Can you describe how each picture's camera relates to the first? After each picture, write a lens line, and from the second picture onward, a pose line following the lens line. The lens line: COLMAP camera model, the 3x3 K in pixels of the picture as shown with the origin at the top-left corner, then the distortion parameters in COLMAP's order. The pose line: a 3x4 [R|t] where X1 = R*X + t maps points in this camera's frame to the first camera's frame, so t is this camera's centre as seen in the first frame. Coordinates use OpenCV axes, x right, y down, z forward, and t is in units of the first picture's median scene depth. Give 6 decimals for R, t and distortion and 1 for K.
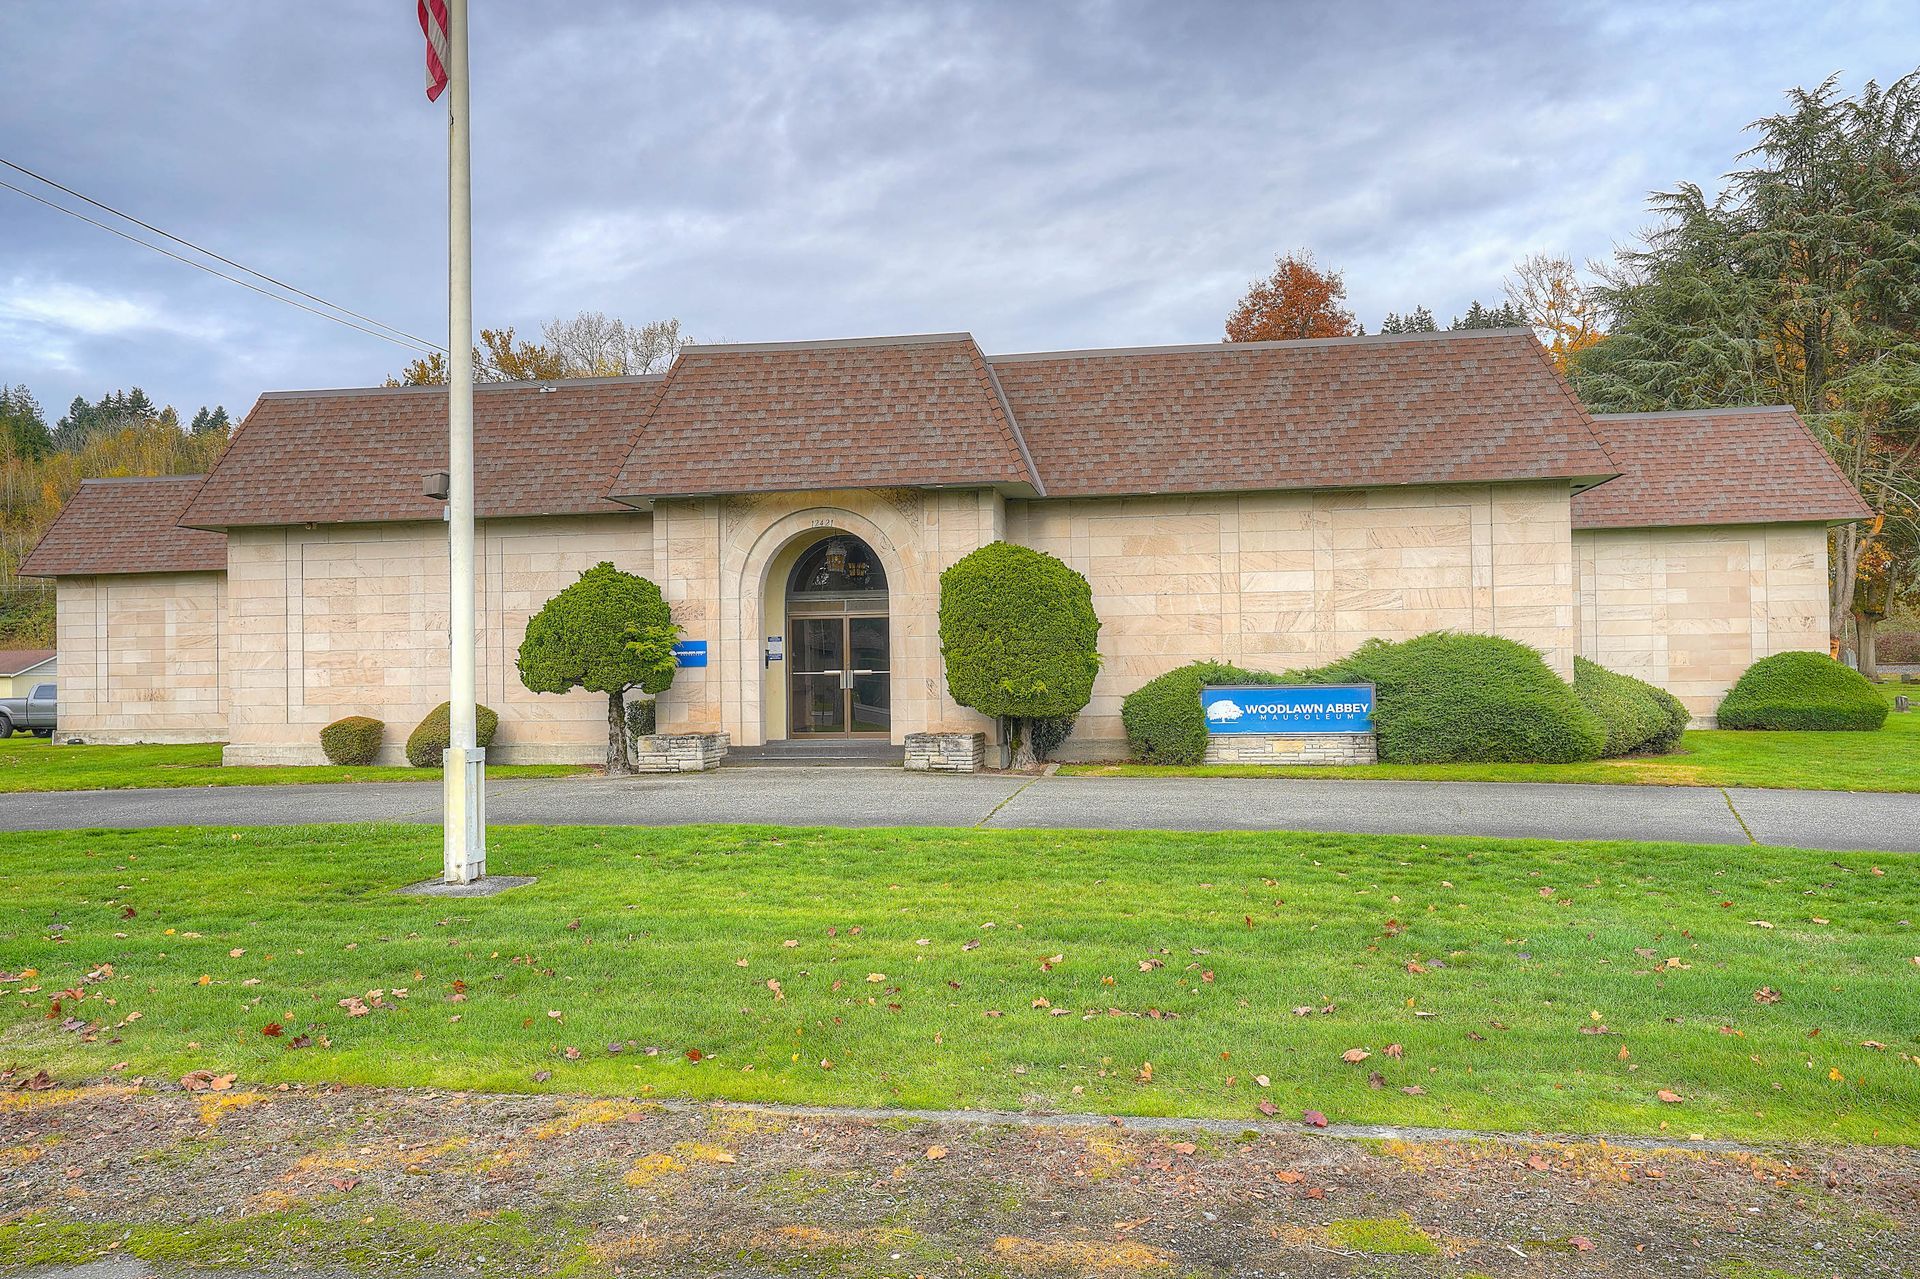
lens RADIAL K [[1356.8, 0, 948.0], [0, 1356.8, 644.6], [0, 0, 1]] dist [-0.006039, 0.038045]
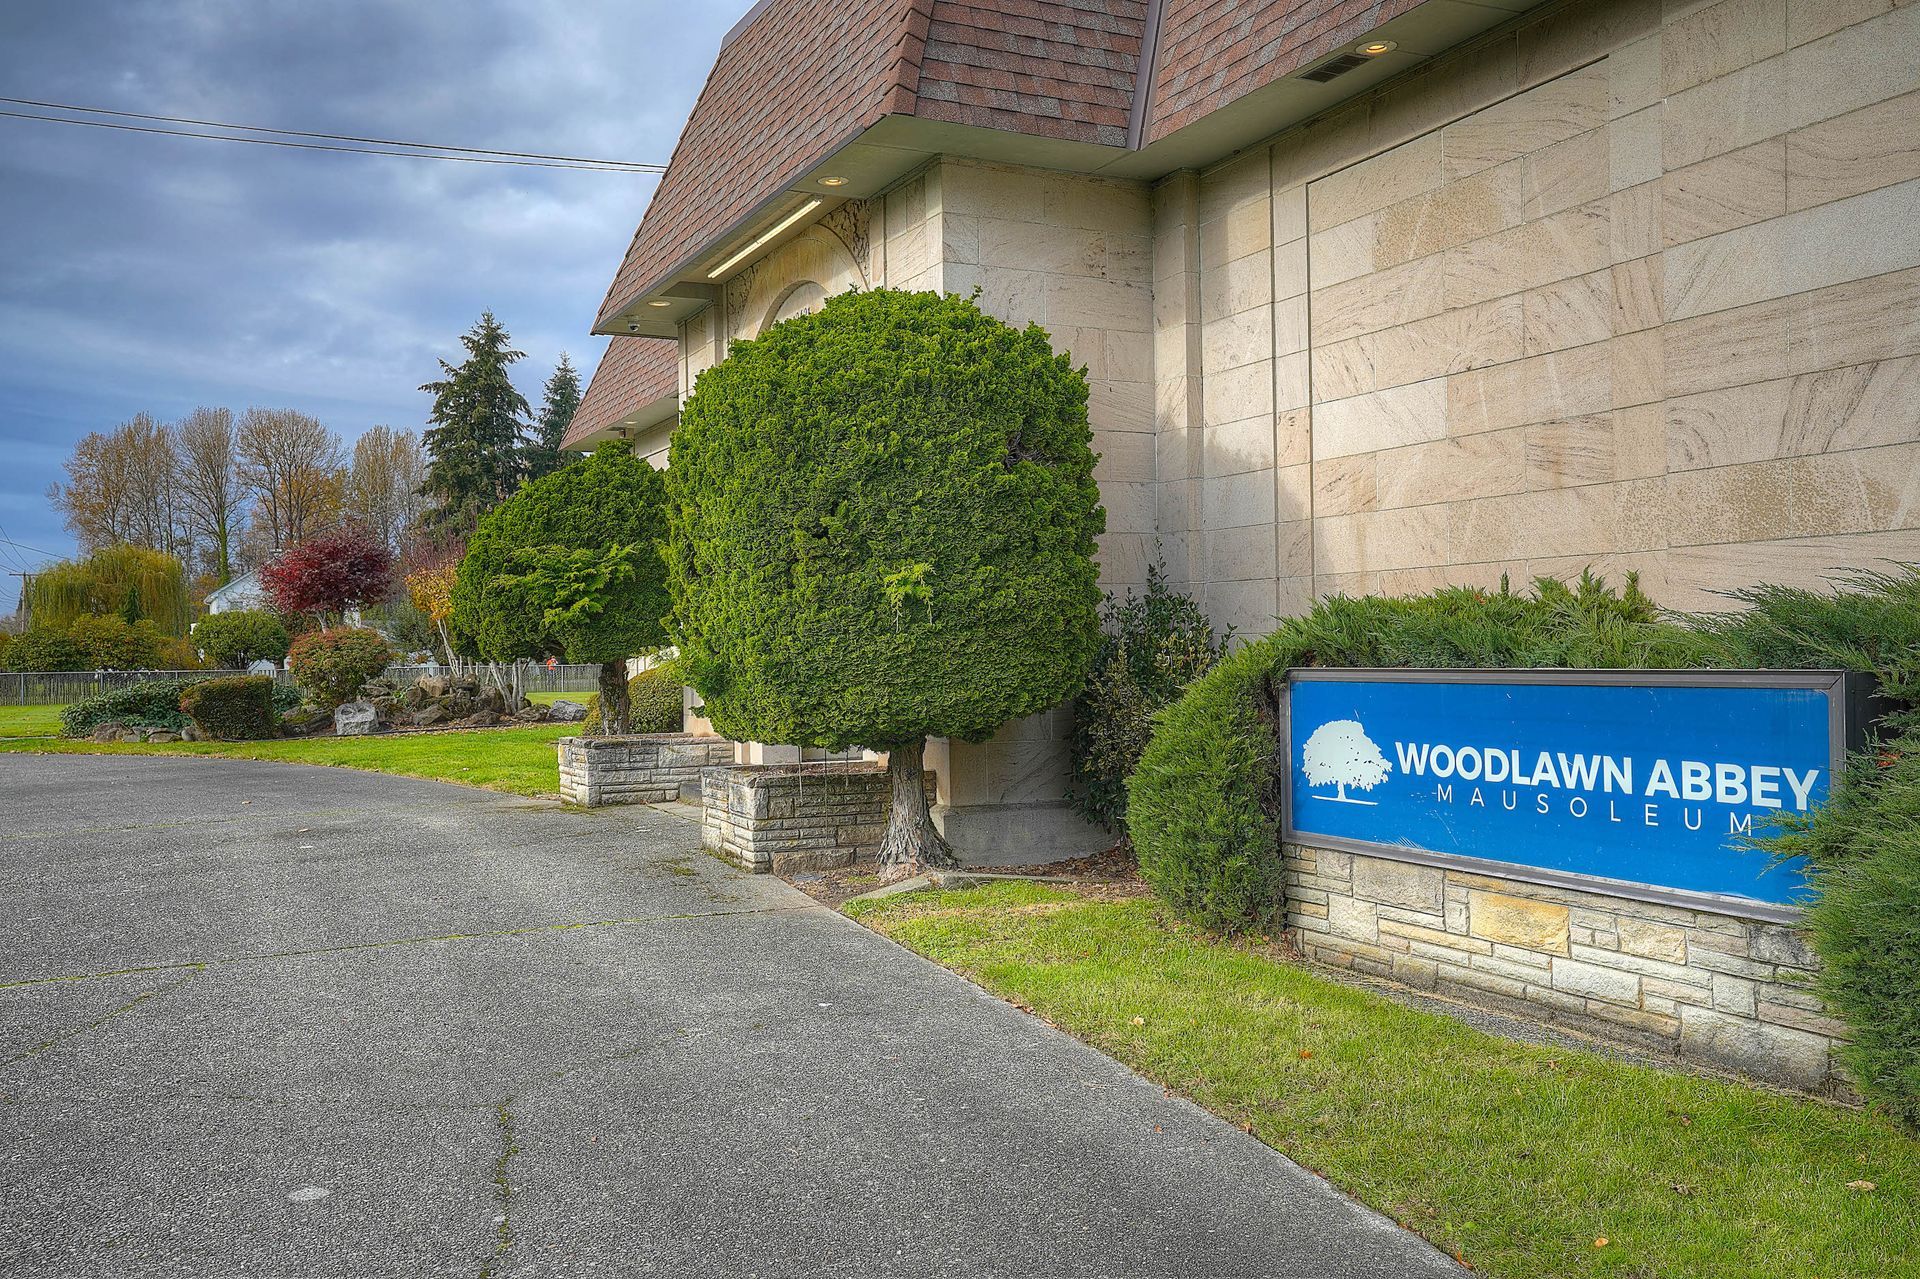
lens RADIAL K [[1579.8, 0, 953.6], [0, 1579.8, 641.7], [0, 0, 1]] dist [0.012292, 0.071357]
pose [[0.587689, 0.004391, -0.809075, 0.401889], [0.022309, 0.999517, 0.021630, 0.015627], [0.808779, -0.030761, 0.587307, 0.716175]]
